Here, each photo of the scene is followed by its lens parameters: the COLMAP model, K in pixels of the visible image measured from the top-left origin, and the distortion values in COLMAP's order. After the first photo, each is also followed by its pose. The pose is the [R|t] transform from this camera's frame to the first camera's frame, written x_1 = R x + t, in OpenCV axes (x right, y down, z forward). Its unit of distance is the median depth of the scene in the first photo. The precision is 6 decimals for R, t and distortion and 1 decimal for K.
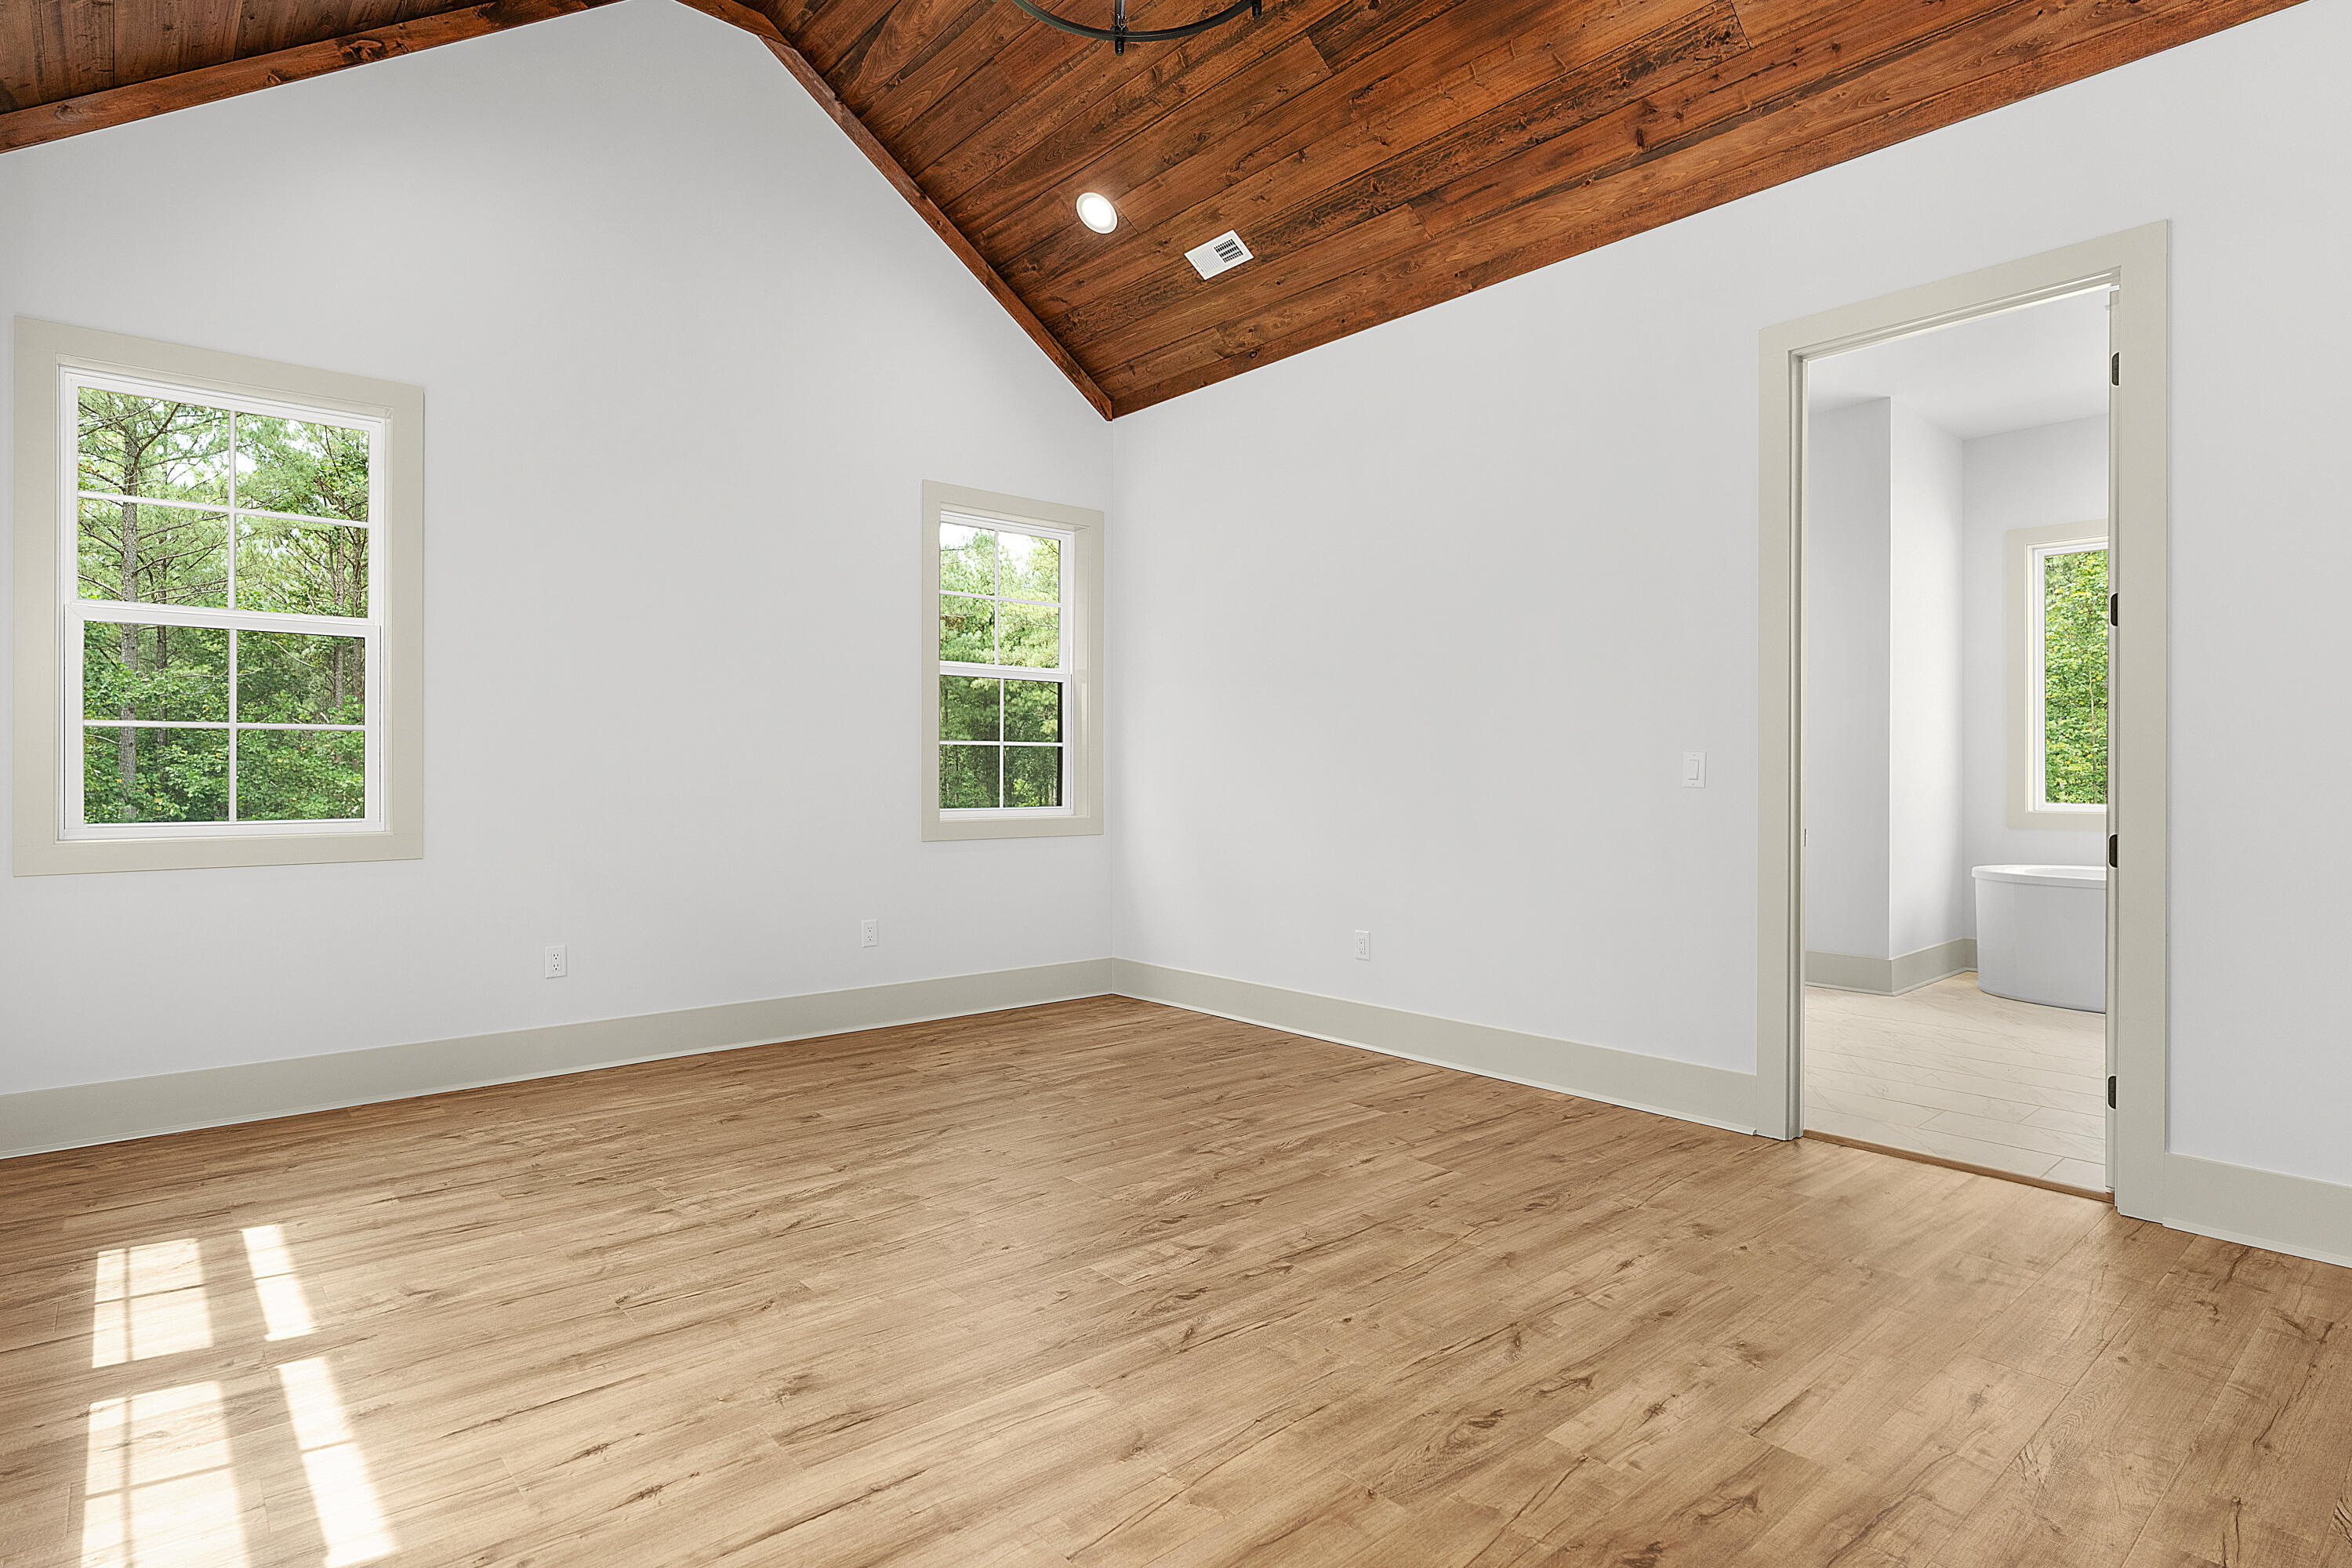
lens RADIAL K [[1213.7, 0, 1175.6], [0, 1213.7, 774.3], [0, 0, 1]] dist [0.002481, 0.000236]
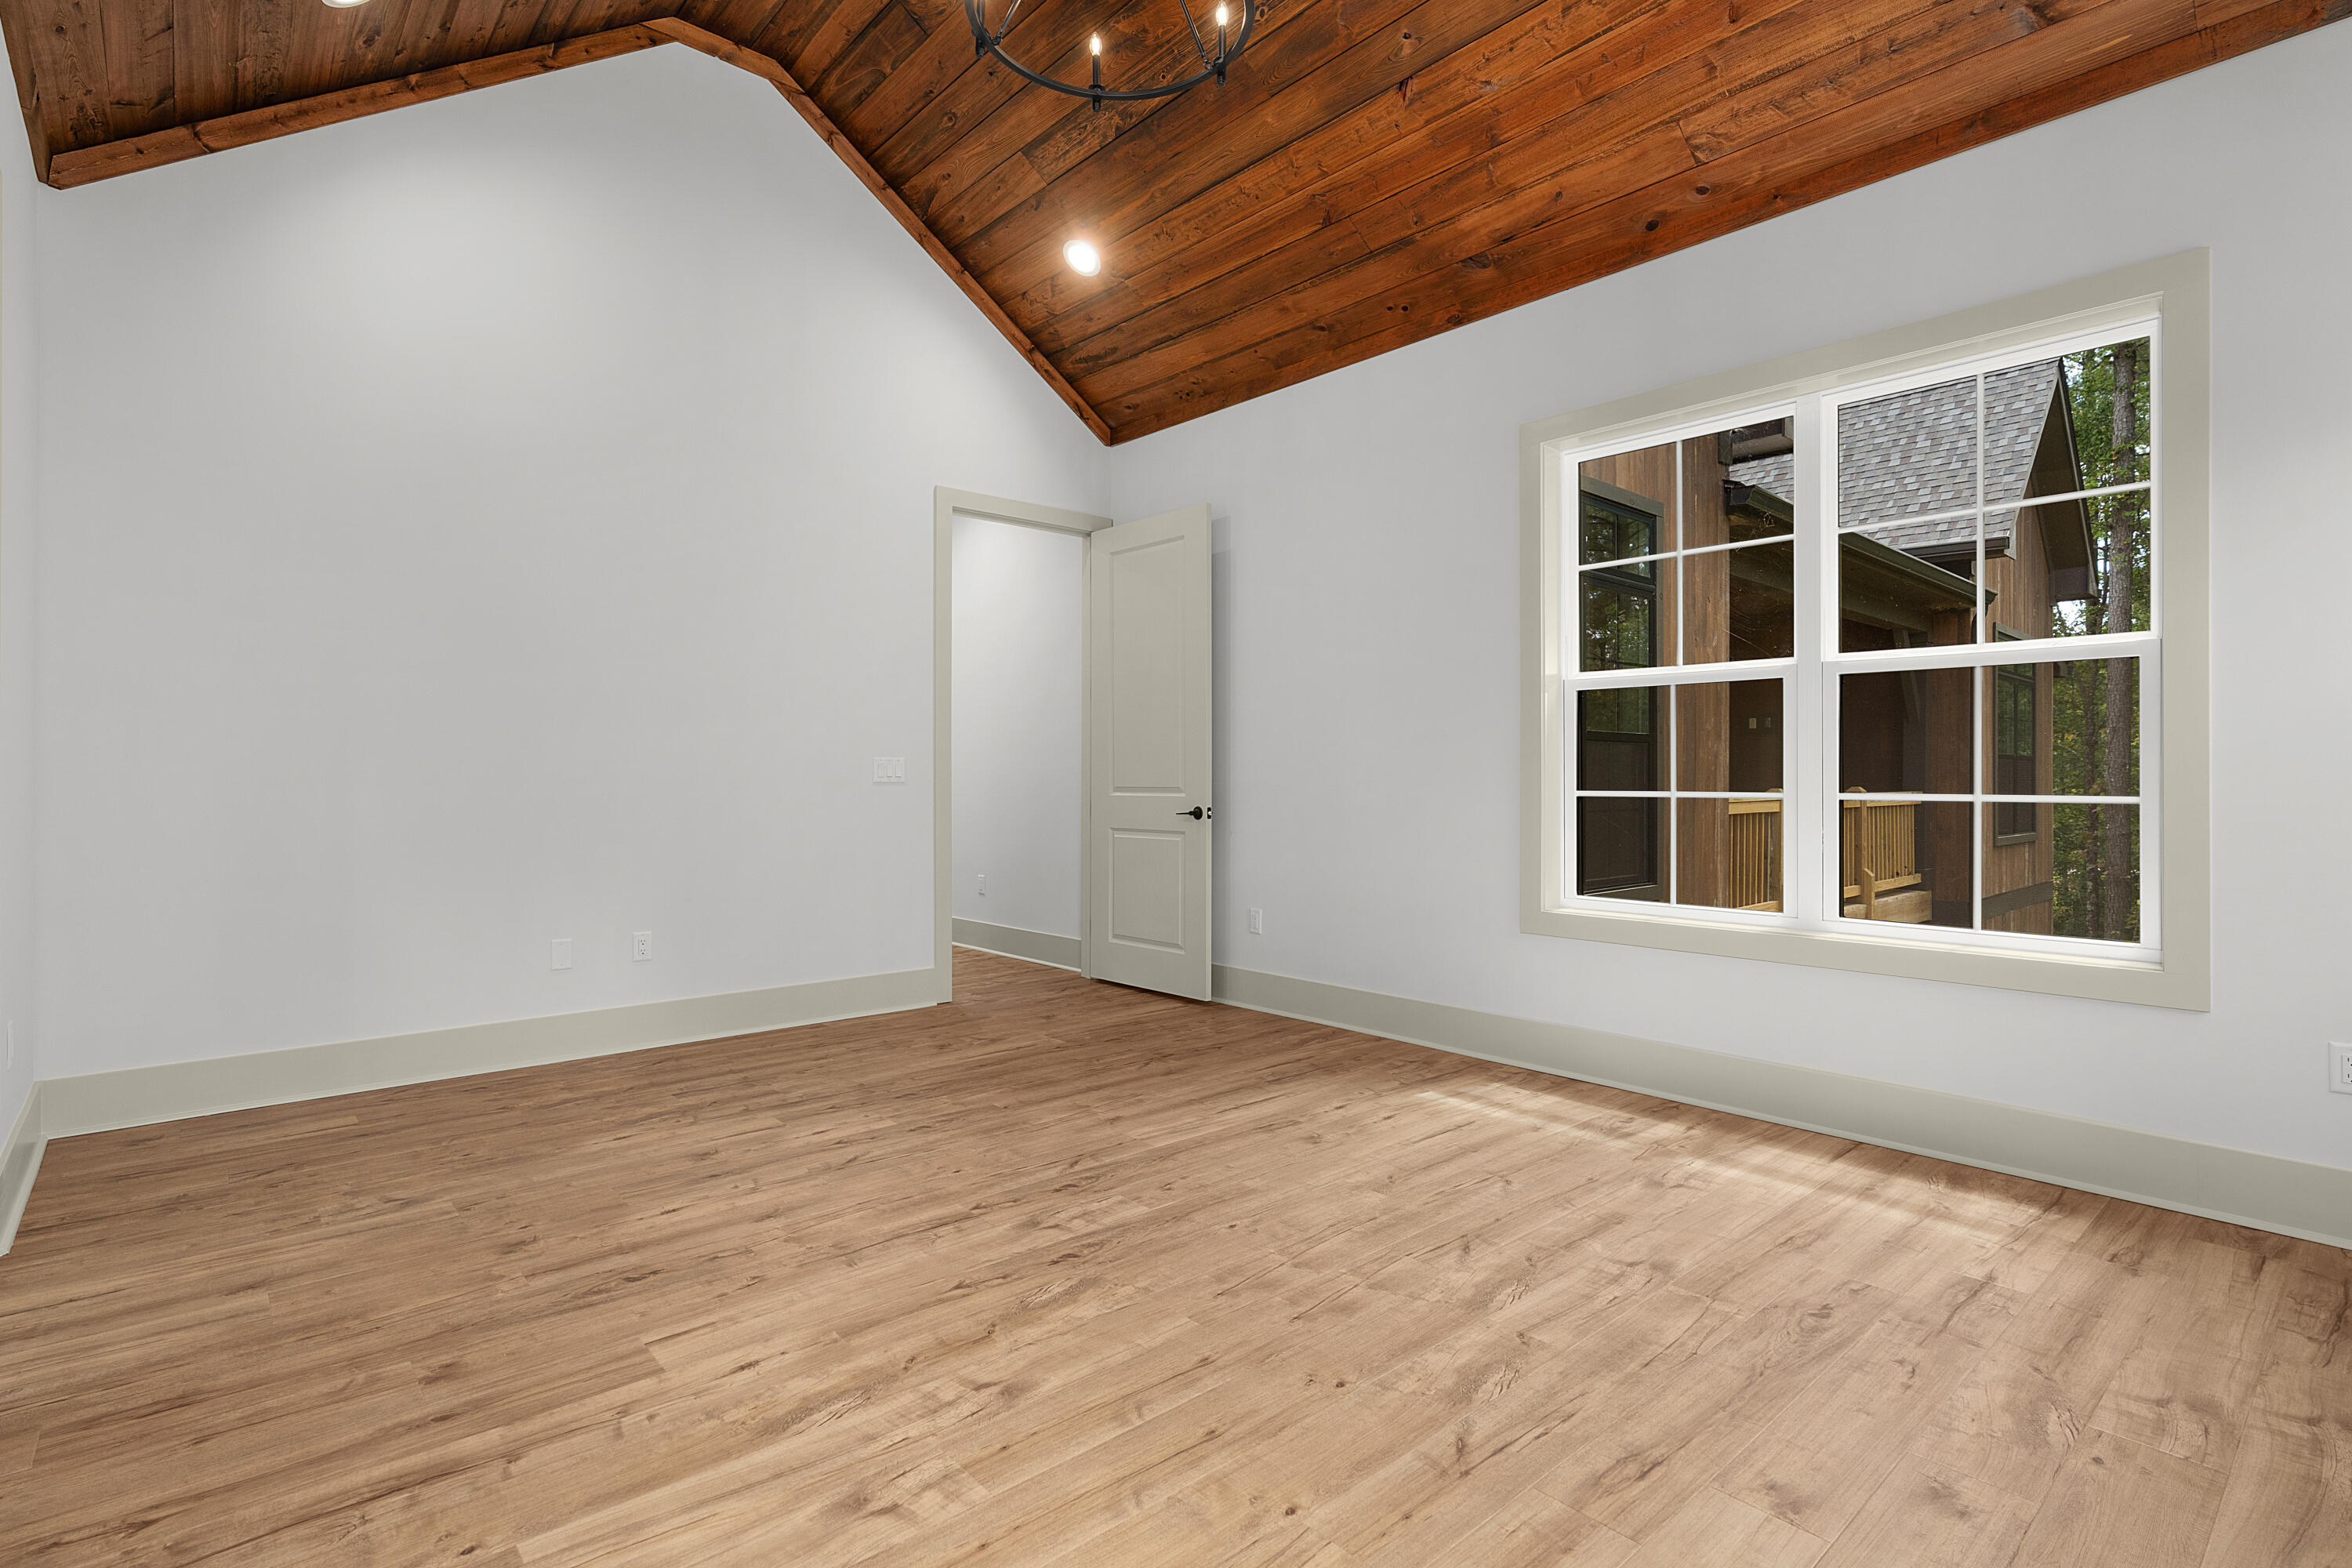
lens RADIAL K [[1135.7, 0, 1181.4], [0, 1135.7, 777.8], [0, 0, 1]] dist [0.000748, 0.000007]
pose [[-0.999927, -0.003266, -0.011609, -0.079251], [-0.003275, 0.999994, 0.000721, 0.002436], [0.011607, 0.000759, -0.999932, 1.892520]]
